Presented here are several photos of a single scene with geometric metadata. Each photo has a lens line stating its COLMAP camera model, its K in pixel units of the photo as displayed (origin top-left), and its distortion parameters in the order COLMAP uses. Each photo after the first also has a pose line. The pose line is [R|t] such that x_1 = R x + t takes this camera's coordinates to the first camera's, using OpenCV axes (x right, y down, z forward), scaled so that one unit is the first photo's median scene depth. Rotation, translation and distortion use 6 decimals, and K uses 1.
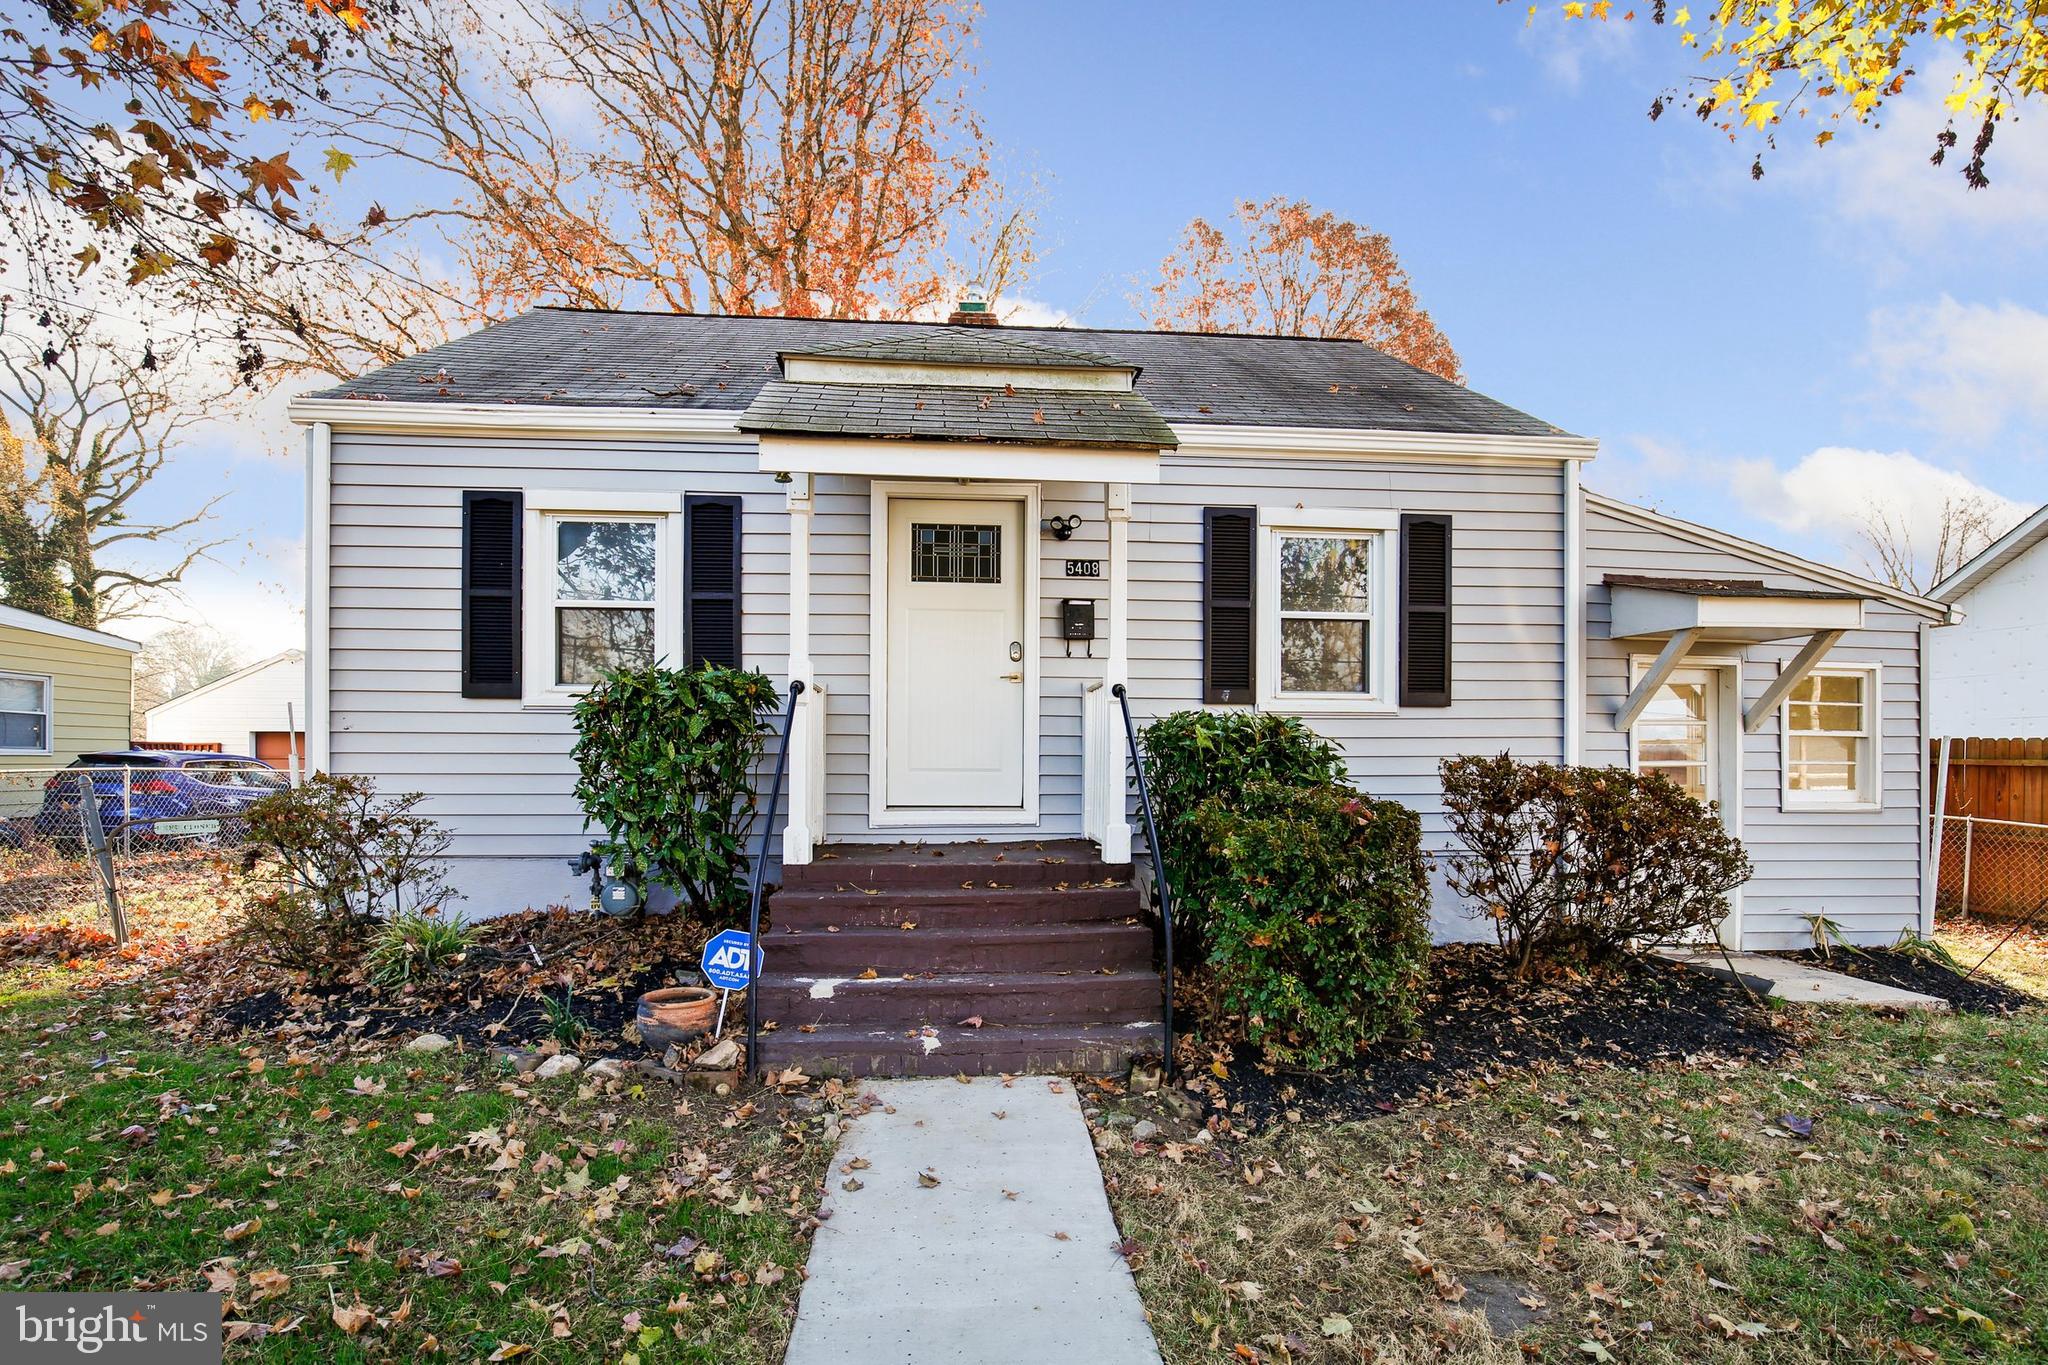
lens RADIAL K [[976.3, 0, 1035.1], [0, 976.3, 712.7], [0, 0, 1]] dist [-0.019174, 0.000508]
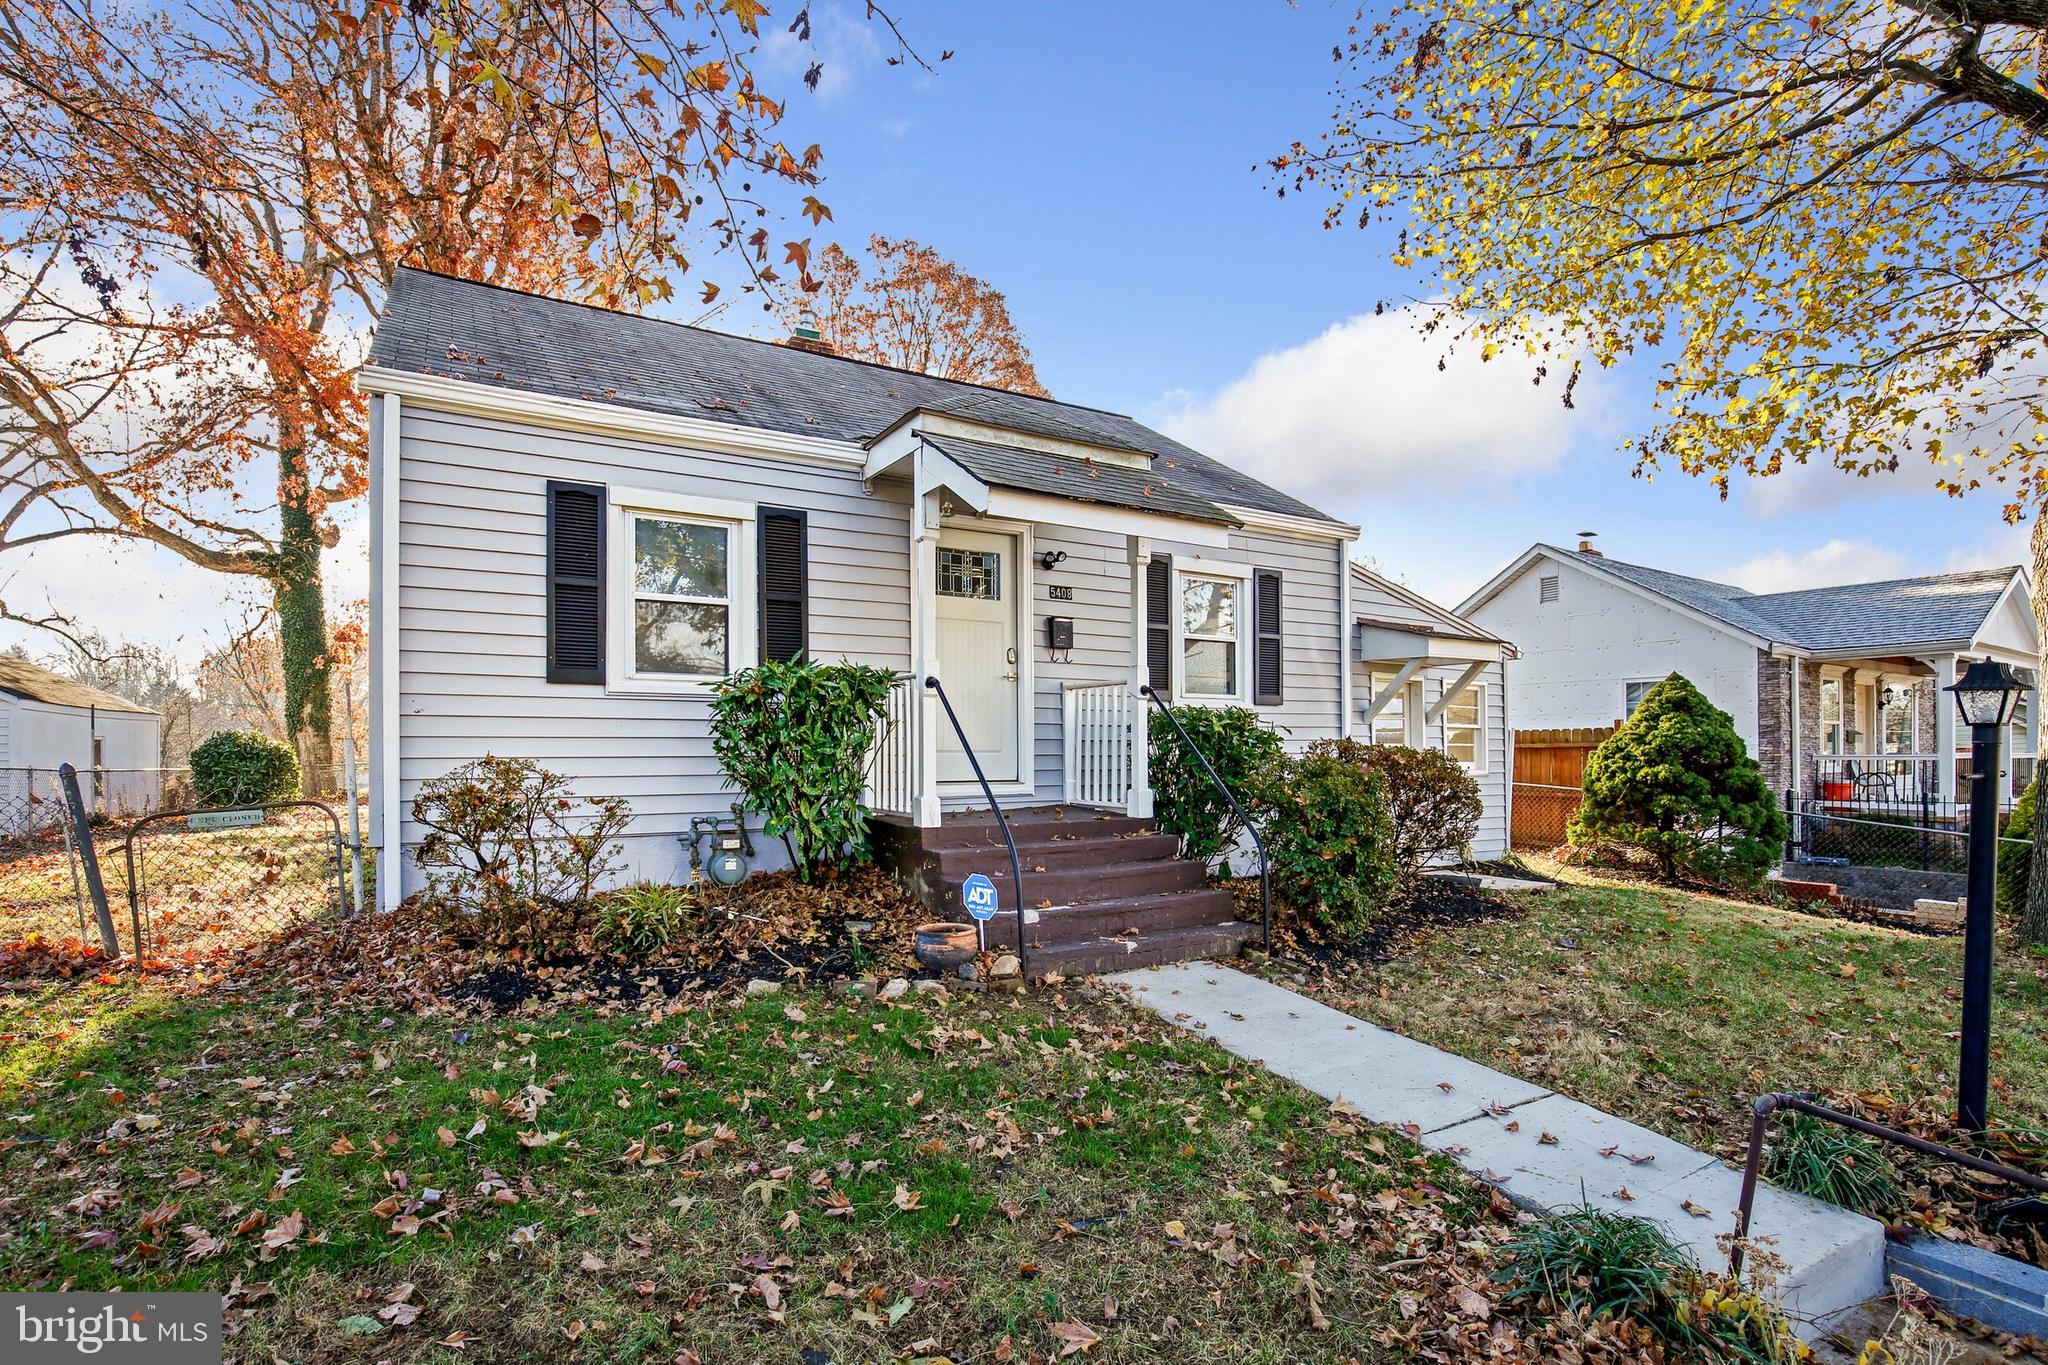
lens RADIAL K [[928.6, 0, 1025.6], [0, 928.6, 687.8], [0, 0, 1]] dist [-0.016874, 0.000217]
pose [[0.909225, 0.021841, 0.415732, -0.500555], [-0.013600, 0.999648, -0.022775, 0.004637], [-0.416083, 0.015054, 0.909202, -0.085399]]
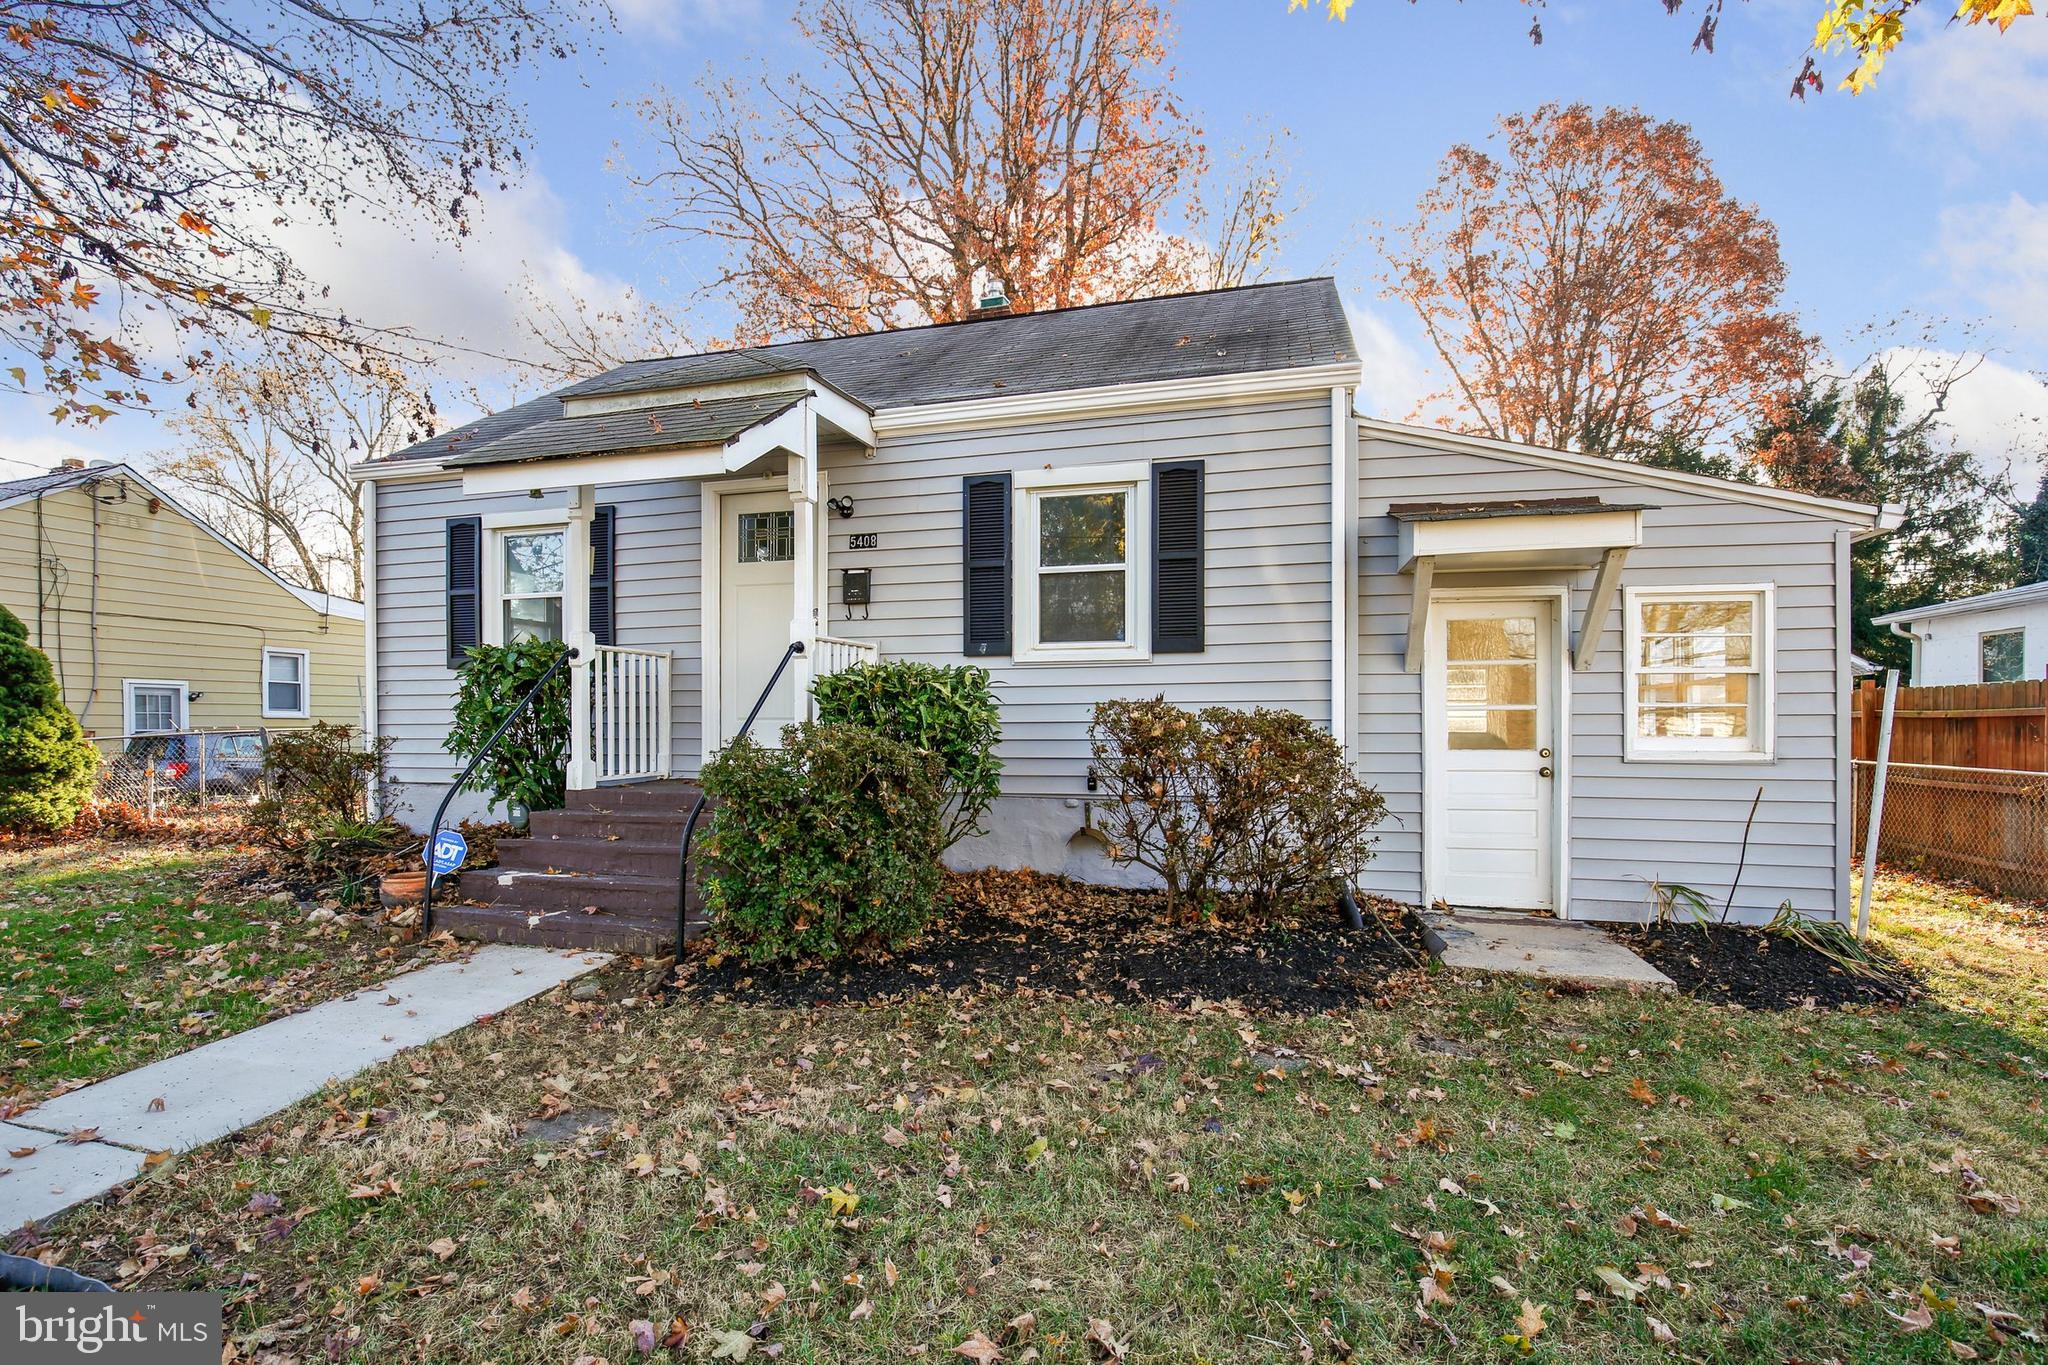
lens RADIAL K [[946.2, 0, 1017.9], [0, 946.2, 687.2], [0, 0, 1]] dist [-0.027486, 0.007359]
pose [[0.935458, -0.017831, -0.352987, 0.610097], [0.024477, 0.999597, 0.014372, 0.011364], [0.352589, -0.022084, 0.935518, 0.025383]]
